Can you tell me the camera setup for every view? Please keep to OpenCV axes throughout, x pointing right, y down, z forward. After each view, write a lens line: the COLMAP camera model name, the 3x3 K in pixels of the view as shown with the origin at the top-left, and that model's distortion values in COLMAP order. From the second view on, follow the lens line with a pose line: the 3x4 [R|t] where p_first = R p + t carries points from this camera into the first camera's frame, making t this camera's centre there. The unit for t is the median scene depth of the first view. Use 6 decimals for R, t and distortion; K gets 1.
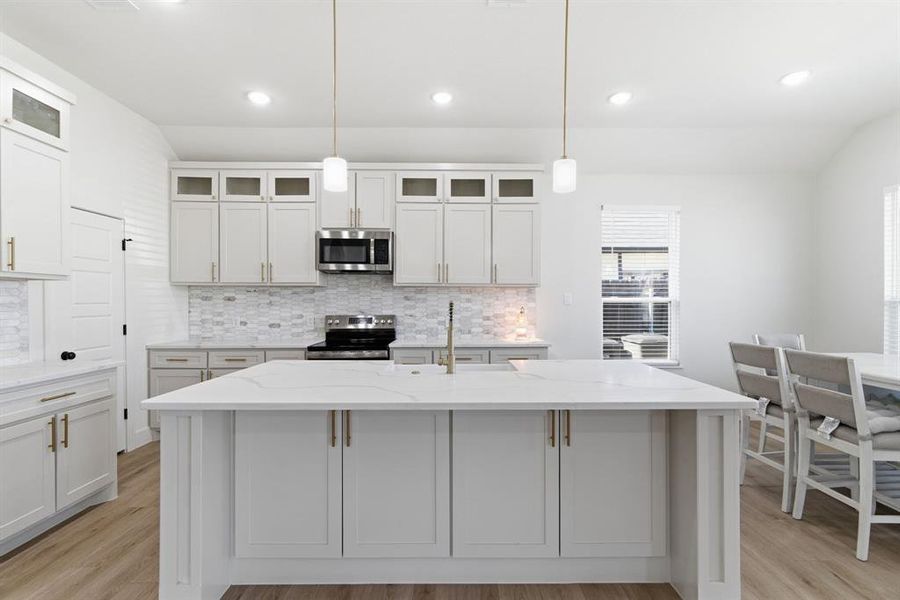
lens RADIAL K [[410.3, 0, 453.8], [0, 410.3, 303.0], [0, 0, 1]] dist [-0.000709, 0.000170]
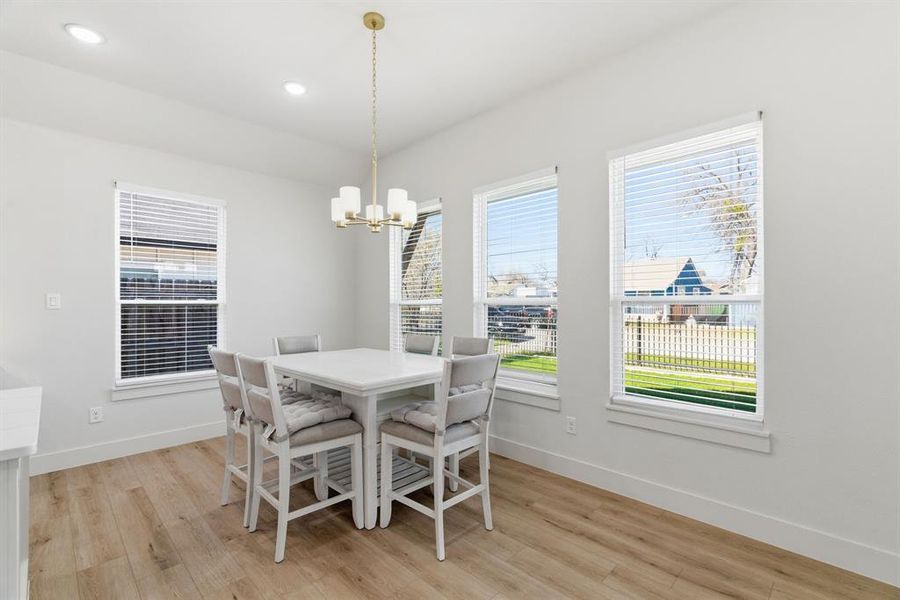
lens RADIAL K [[410.3, 0, 453.8], [0, 410.3, 303.0], [0, 0, 1]] dist [-0.000709, 0.000170]
pose [[0.709157, -0.000489, 0.705050, 0.352118], [0.006868, 0.999957, -0.006215, 0.002051], [-0.705017, 0.009250, 0.709130, -0.011235]]
